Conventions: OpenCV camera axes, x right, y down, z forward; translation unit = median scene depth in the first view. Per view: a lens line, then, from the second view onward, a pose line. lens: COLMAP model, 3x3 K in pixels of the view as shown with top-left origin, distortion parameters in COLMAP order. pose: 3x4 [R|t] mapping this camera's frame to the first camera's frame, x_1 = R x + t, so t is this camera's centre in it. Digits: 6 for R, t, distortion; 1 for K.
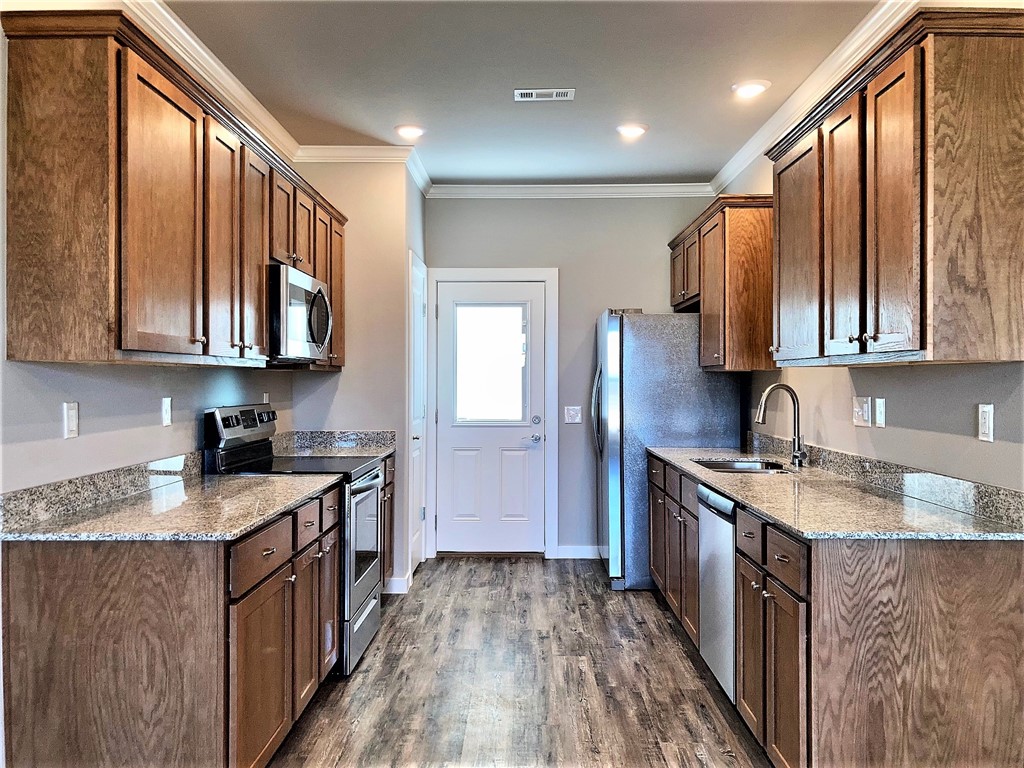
lens RADIAL K [[848.3, 0, 505.5], [0, 848.3, 382.1], [0, 0, 1]] dist [0.025655, -0.000047]
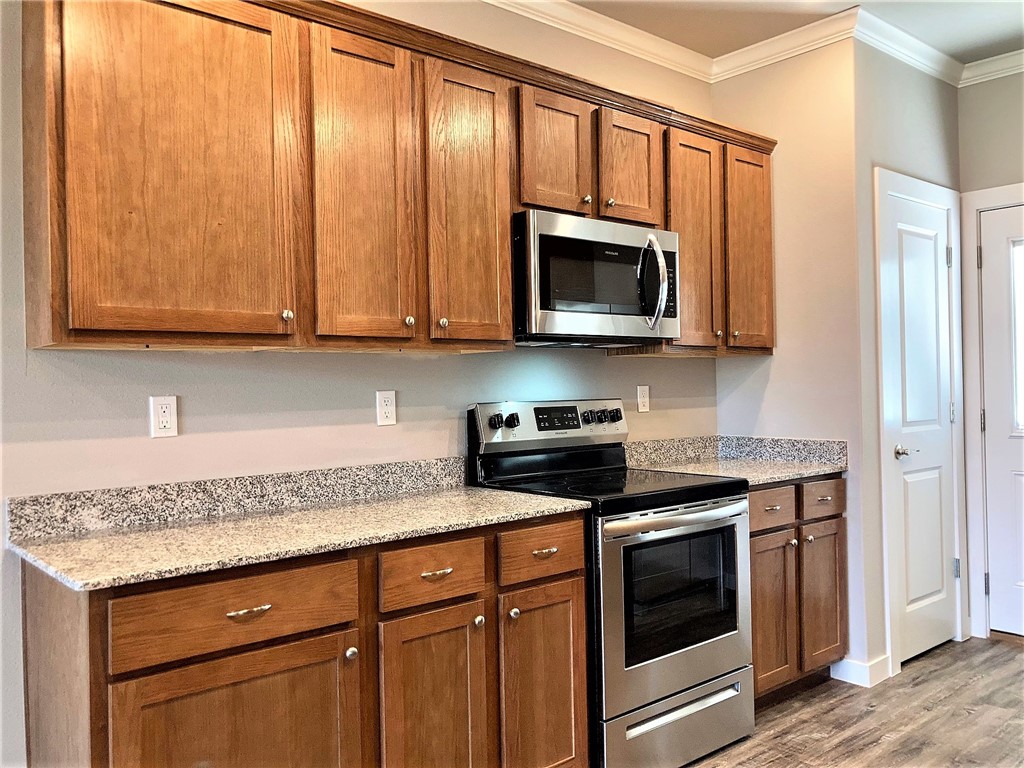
lens RADIAL K [[848.3, 0, 505.5], [0, 848.3, 382.1], [0, 0, 1]] dist [0.025655, -0.000047]
pose [[0.670503, -0.016257, -0.741728, 0.266722], [0.017457, 0.999829, -0.006133, 0.015105], [0.741701, -0.008836, 0.670672, 0.487746]]
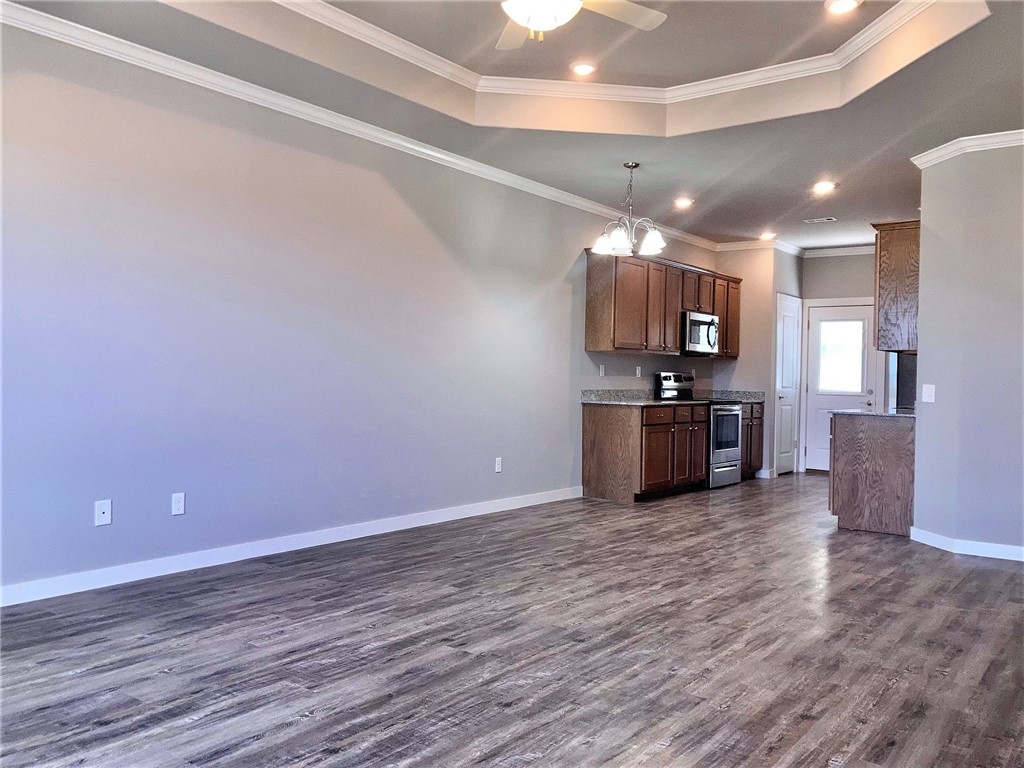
lens RADIAL K [[848.3, 0, 505.5], [0, 848.3, 382.1], [0, 0, 1]] dist [0.025655, -0.000047]
pose [[0.806119, 0.020192, -0.591409, 0.728063], [-0.020673, 0.999769, 0.005956, 0.053625], [0.591392, 0.007425, 0.806350, -1.197308]]
